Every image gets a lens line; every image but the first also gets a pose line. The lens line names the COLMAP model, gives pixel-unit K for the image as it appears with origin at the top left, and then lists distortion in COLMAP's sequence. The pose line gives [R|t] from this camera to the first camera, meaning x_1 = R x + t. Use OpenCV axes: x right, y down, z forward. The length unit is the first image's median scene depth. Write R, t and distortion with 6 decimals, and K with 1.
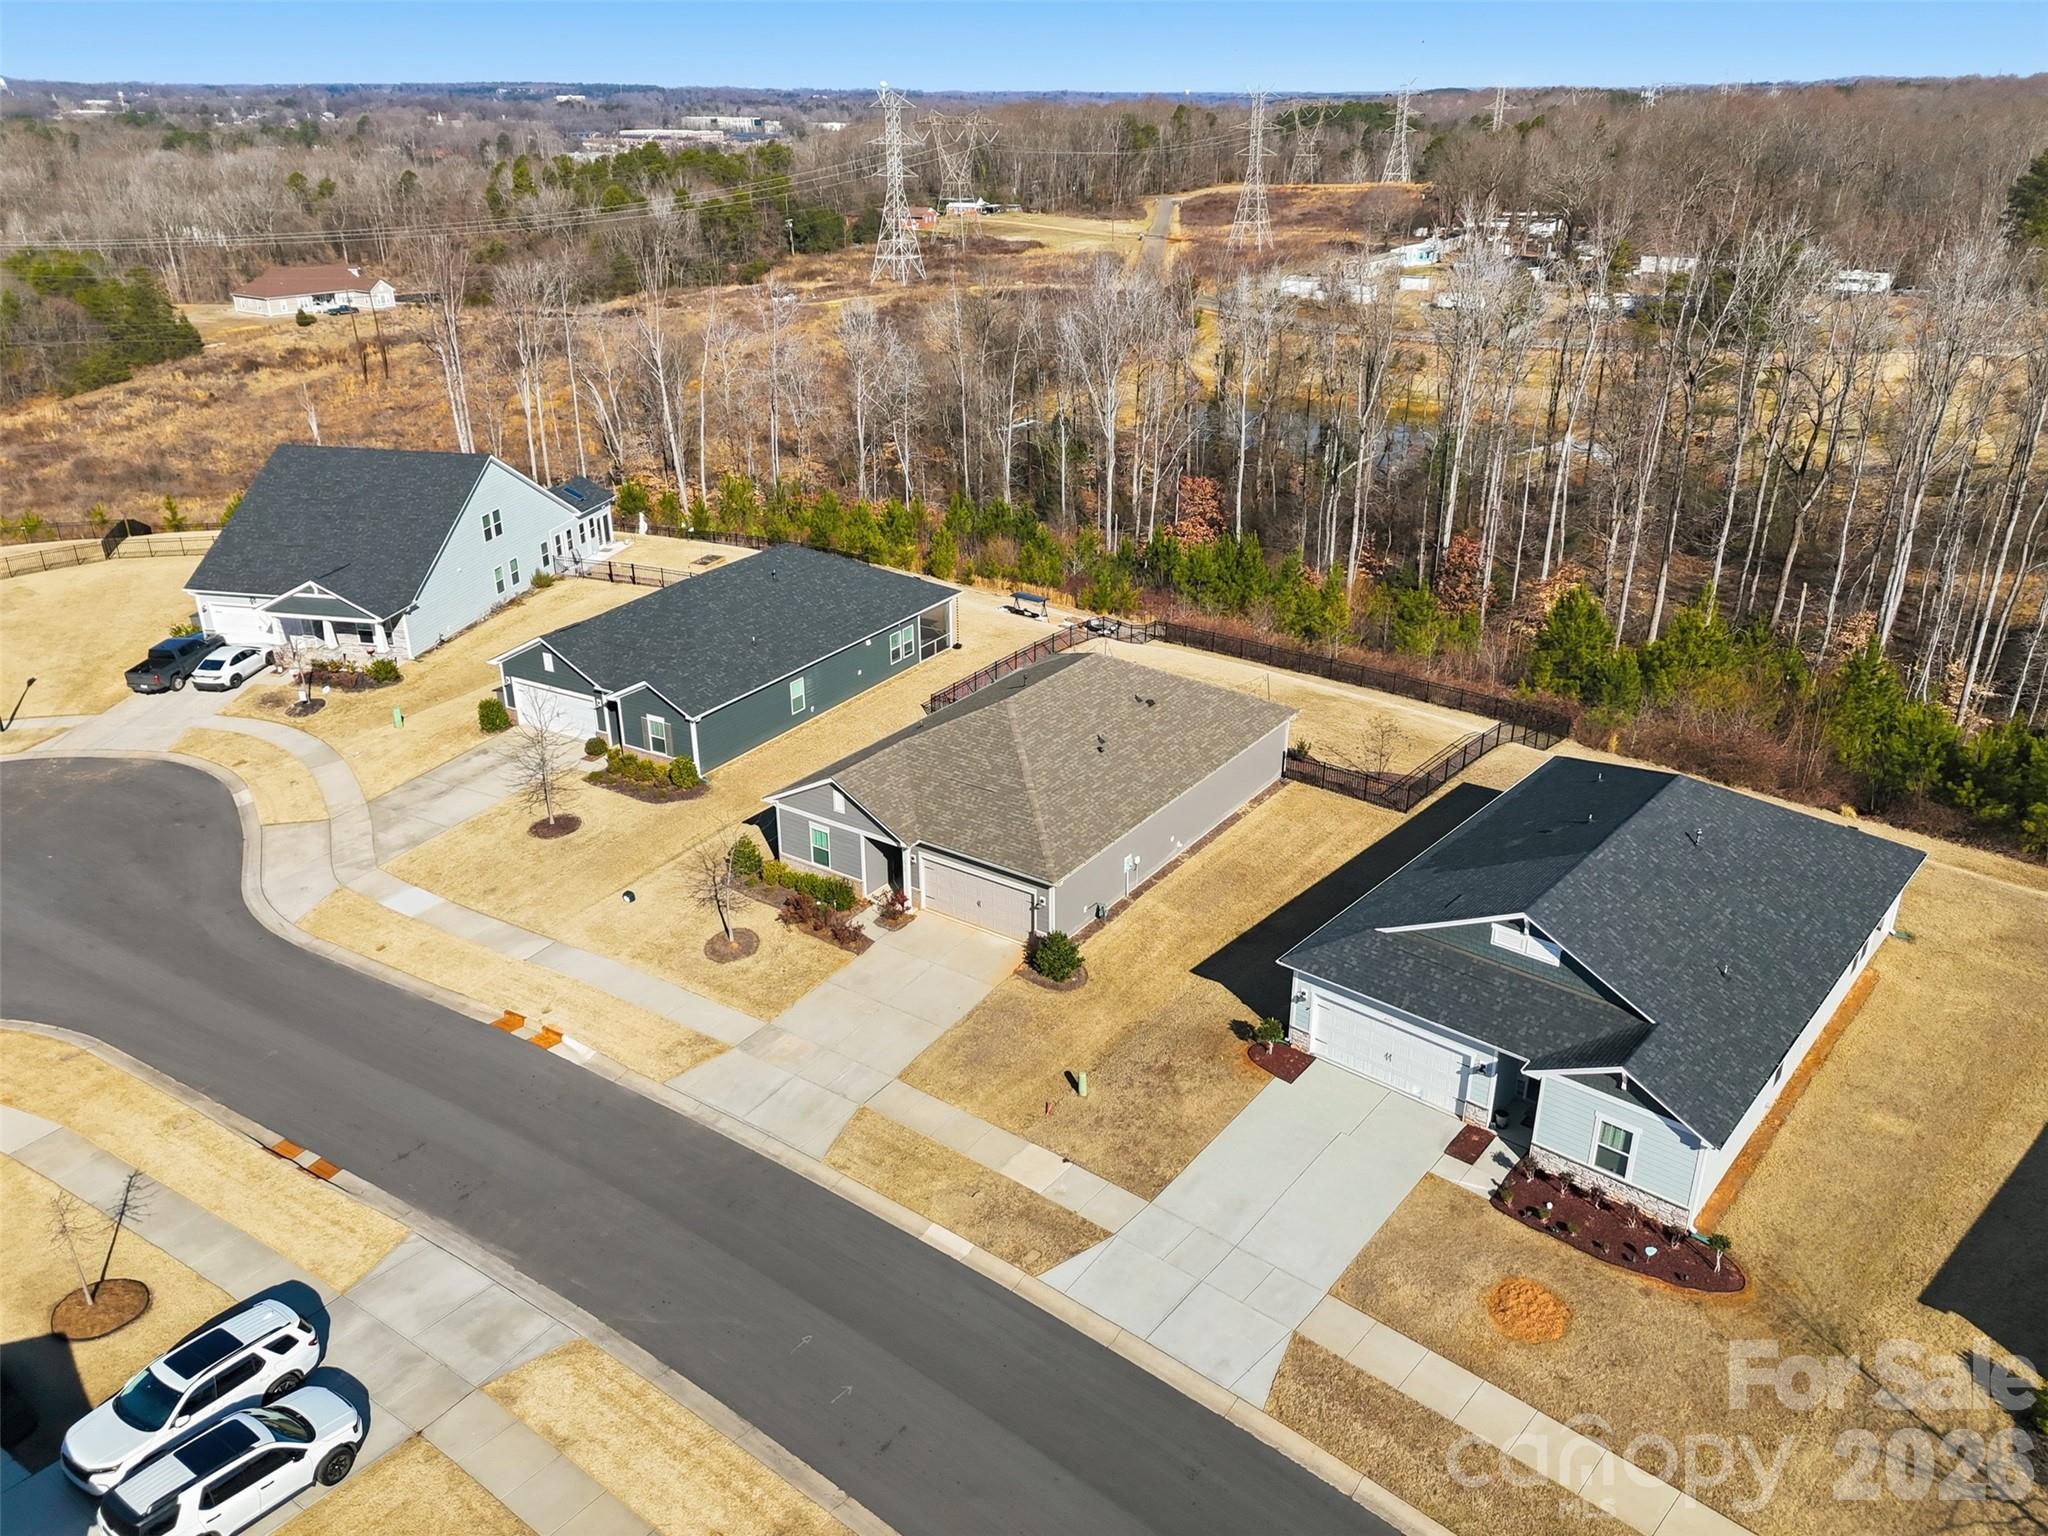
lens RADIAL K [[1519.0, 0, 1019.1], [0, 1519.0, 781.1], [0, 0, 1]] dist [0.042699, -0.011631]
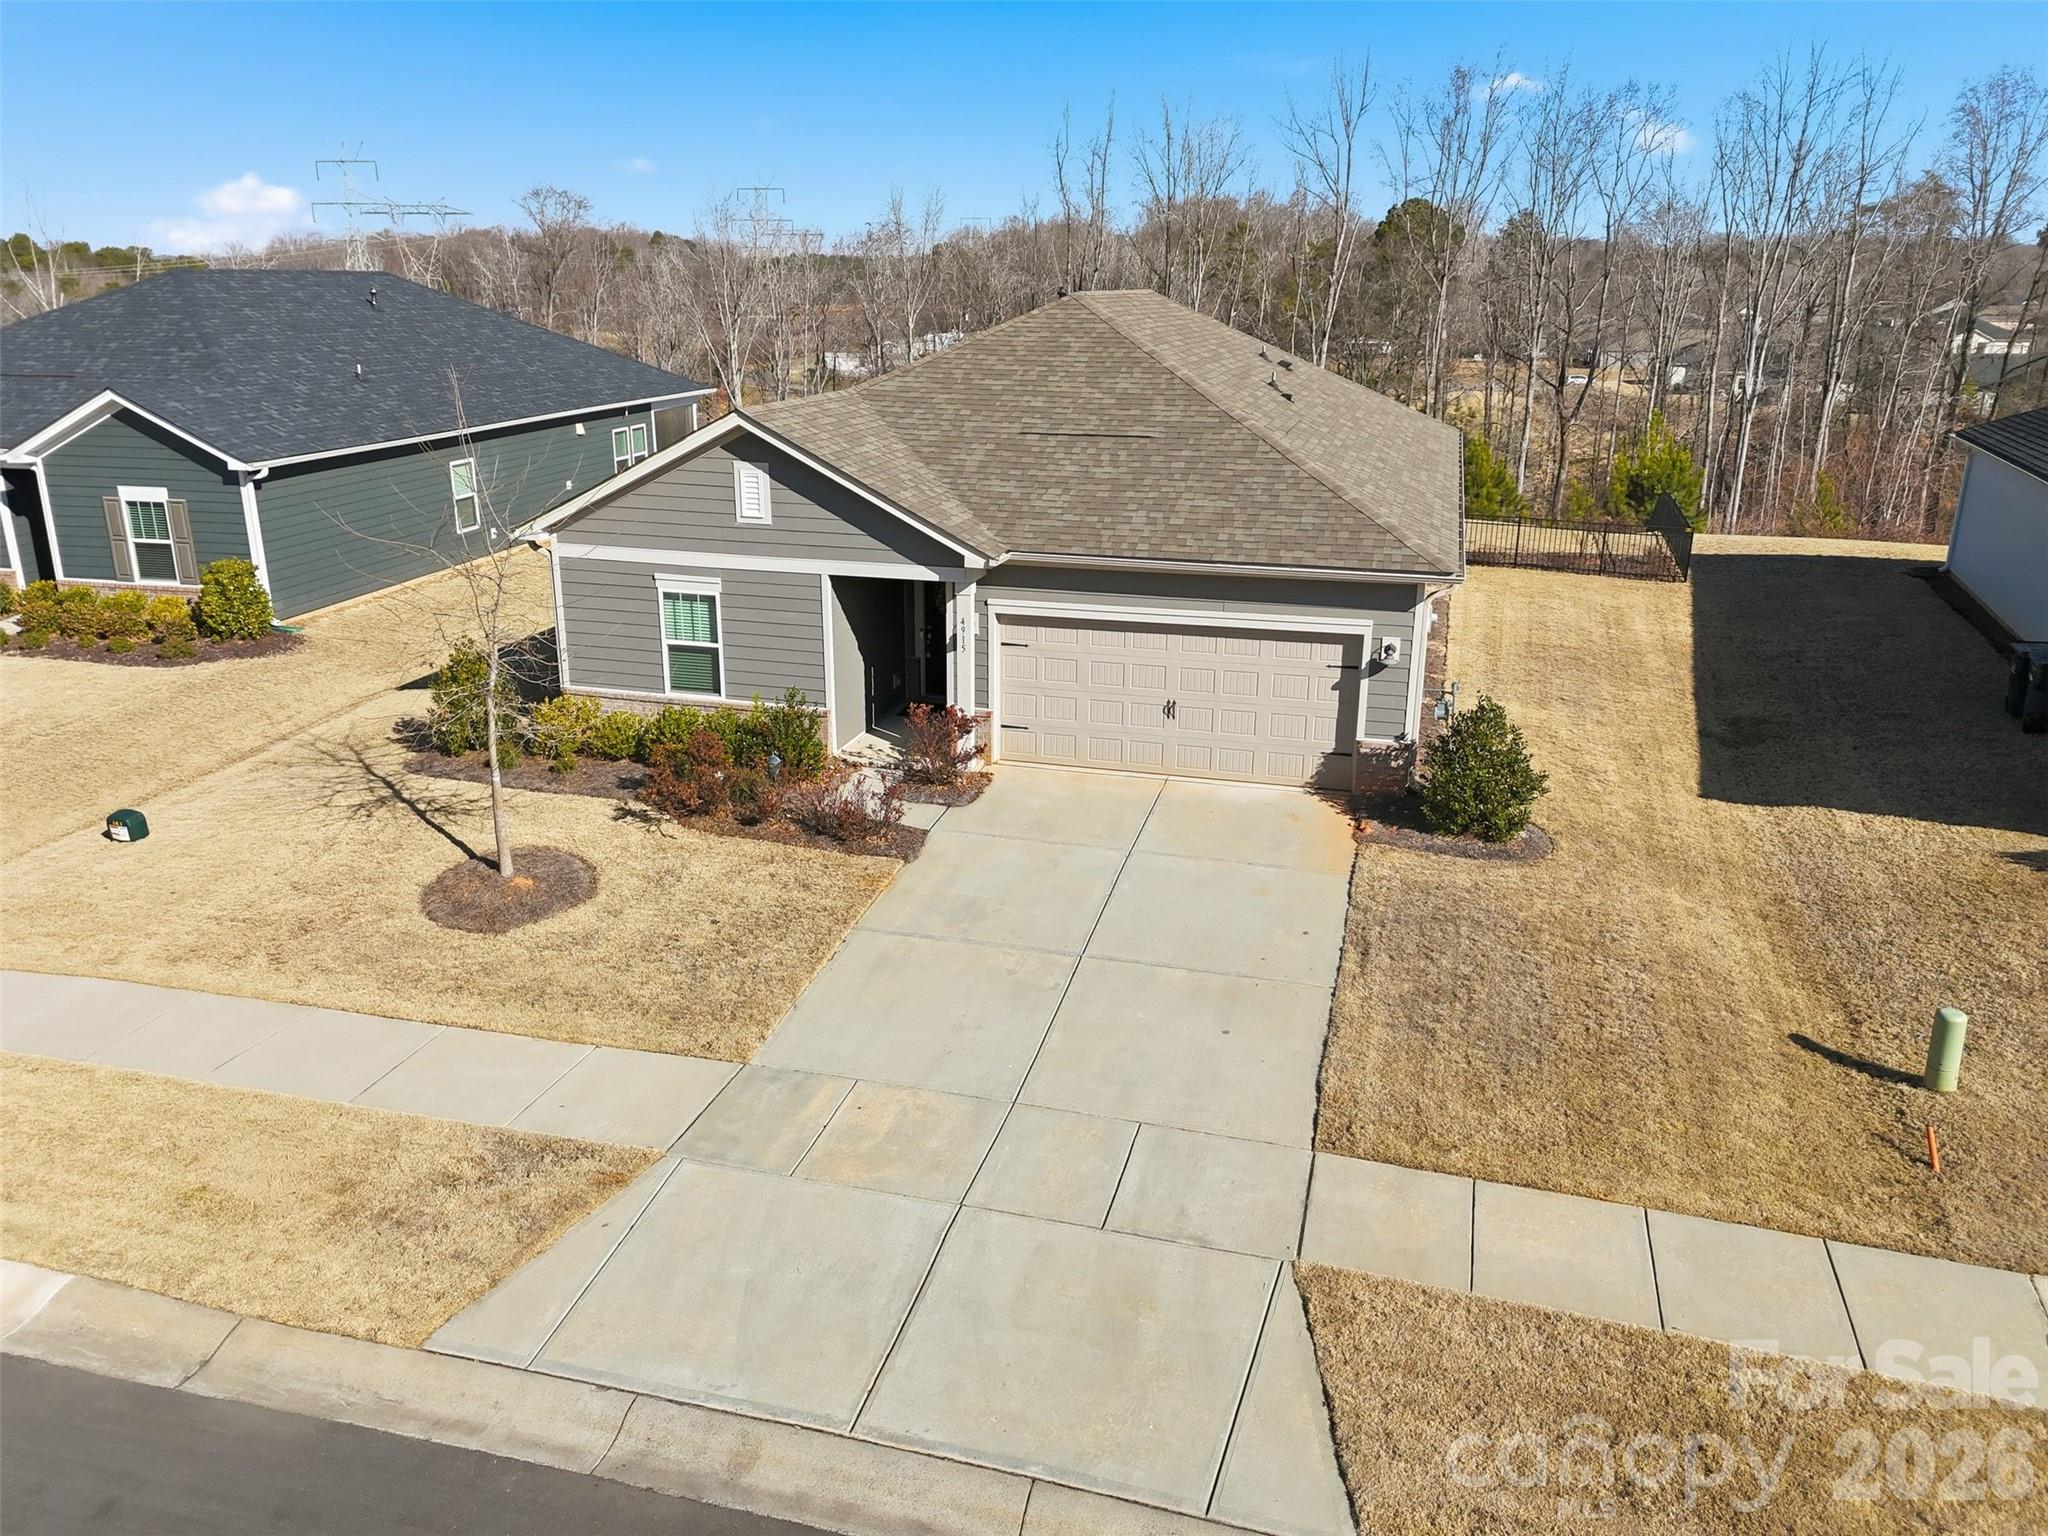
lens RADIAL K [[1519.0, 0, 1014.7], [0, 1519.0, 780.9], [0, 0, 1]] dist [0.042699, -0.011631]
pose [[0.943047, -0.093042, 0.319384, -0.183535], [0.126195, 0.988384, -0.084683, 0.123249], [-0.307795, 0.120165, 0.943834, 0.632760]]
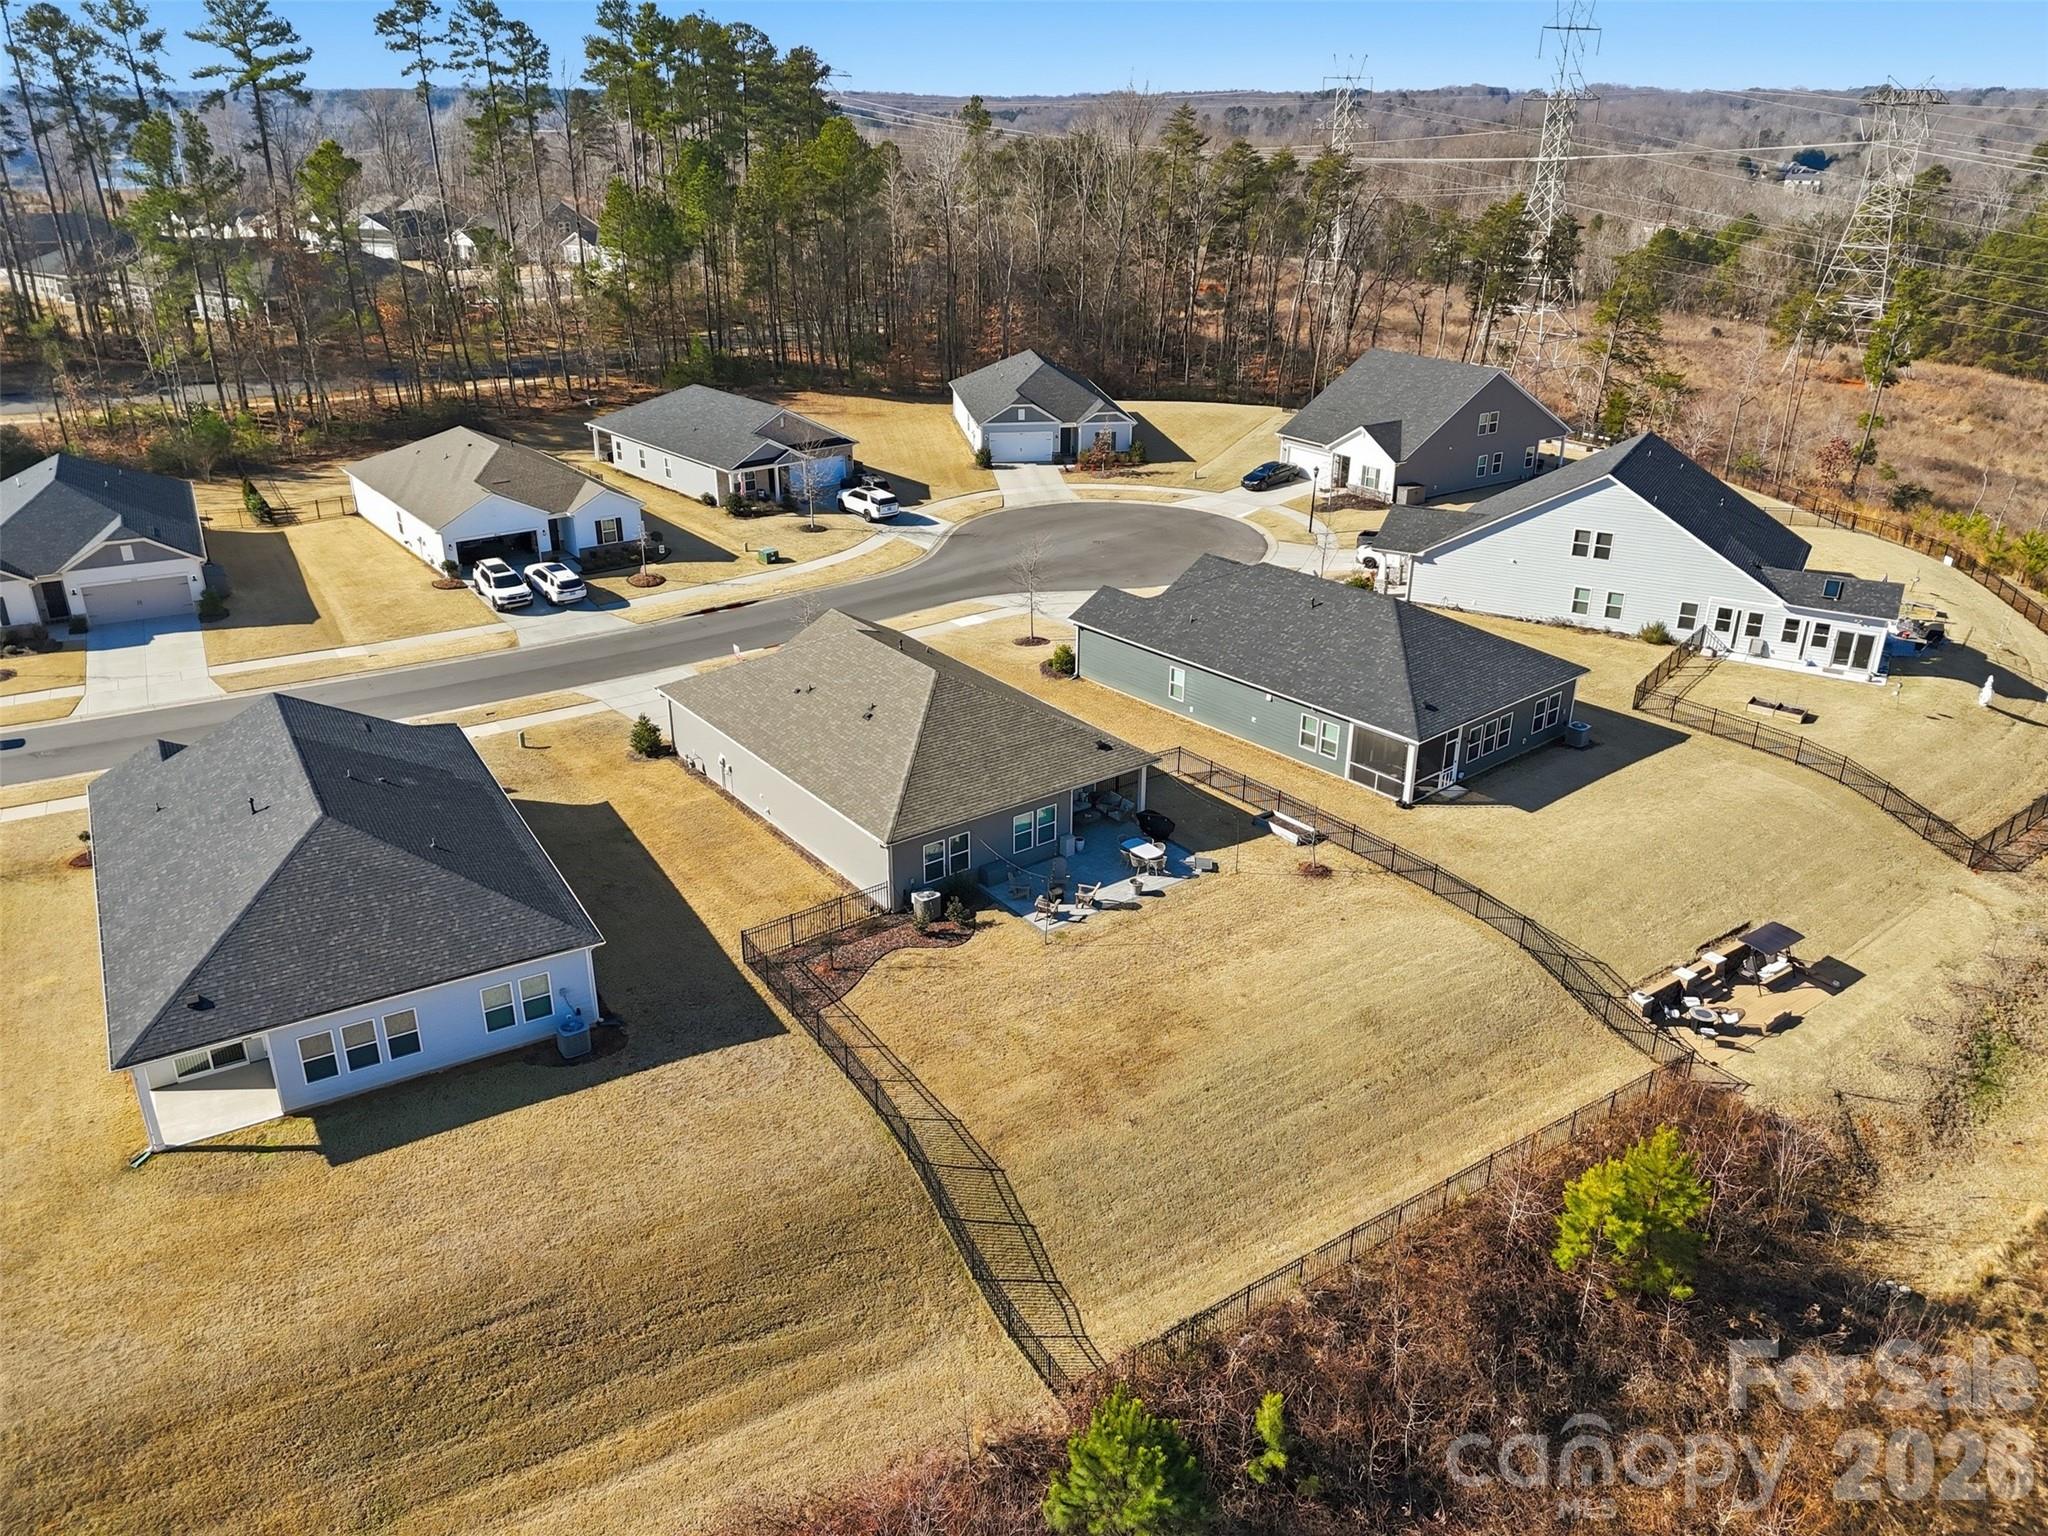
lens RADIAL K [[1519.0, 0, 1023.1], [0, 1519.0, 771.1], [0, 0, 1]] dist [0.042699, -0.011631]
pose [[-0.322108, 0.386538, -0.864196, 0.998847], [-0.390005, 0.777608, 0.493175, -0.597680], [0.862637, 0.495897, -0.099722, 1.313872]]
